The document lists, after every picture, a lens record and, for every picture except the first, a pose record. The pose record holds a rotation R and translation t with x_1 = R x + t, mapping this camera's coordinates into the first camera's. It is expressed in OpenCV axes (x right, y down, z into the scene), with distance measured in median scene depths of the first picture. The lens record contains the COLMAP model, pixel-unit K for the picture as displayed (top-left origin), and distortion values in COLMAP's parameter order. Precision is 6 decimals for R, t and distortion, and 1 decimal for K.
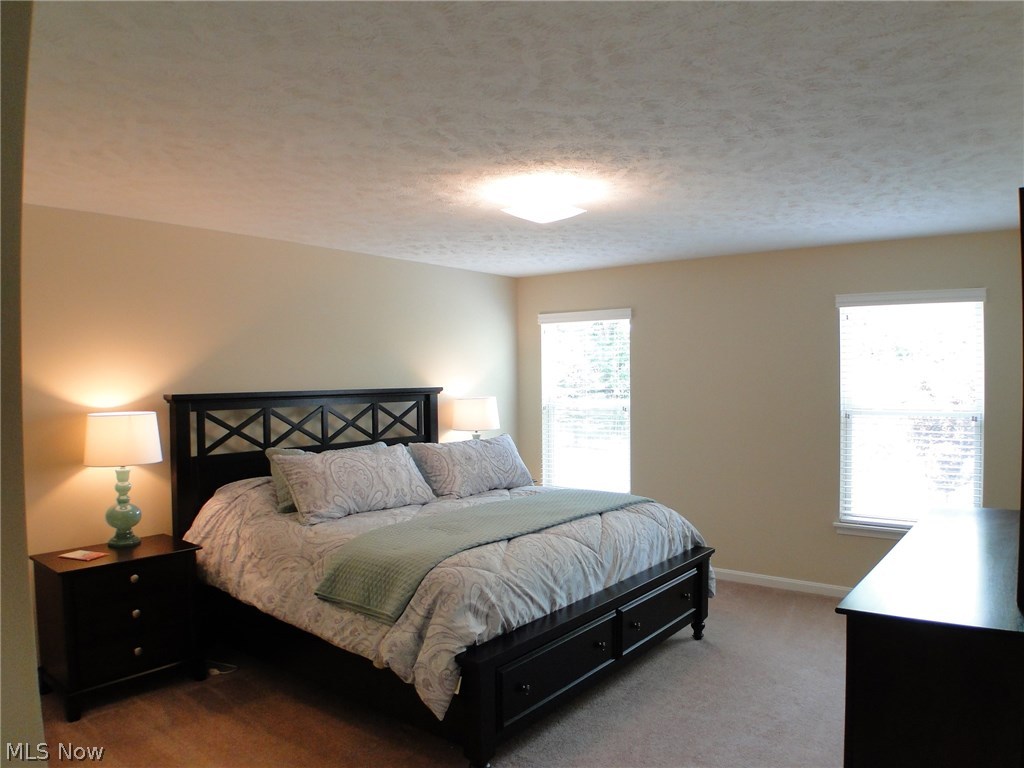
lens RADIAL K [[714.9, 0, 532.7], [0, 714.9, 382.4], [0, 0, 1]] dist [-0.126111, 0.028334]
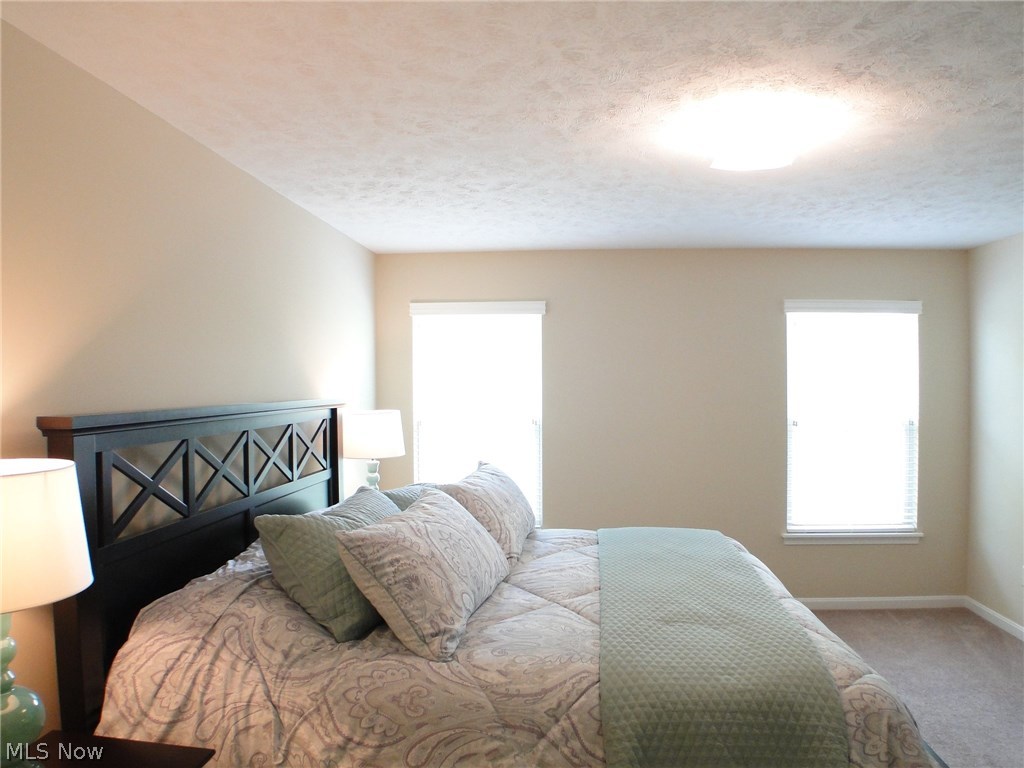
lens RADIAL K [[714.9, 0, 532.7], [0, 714.9, 382.4], [0, 0, 1]] dist [-0.126111, 0.028334]
pose [[0.840532, 0.004356, 0.541745, -0.480297], [0.002818, 0.999919, -0.012412, 0.001640], [-0.541755, 0.011960, 0.840451, 0.451159]]
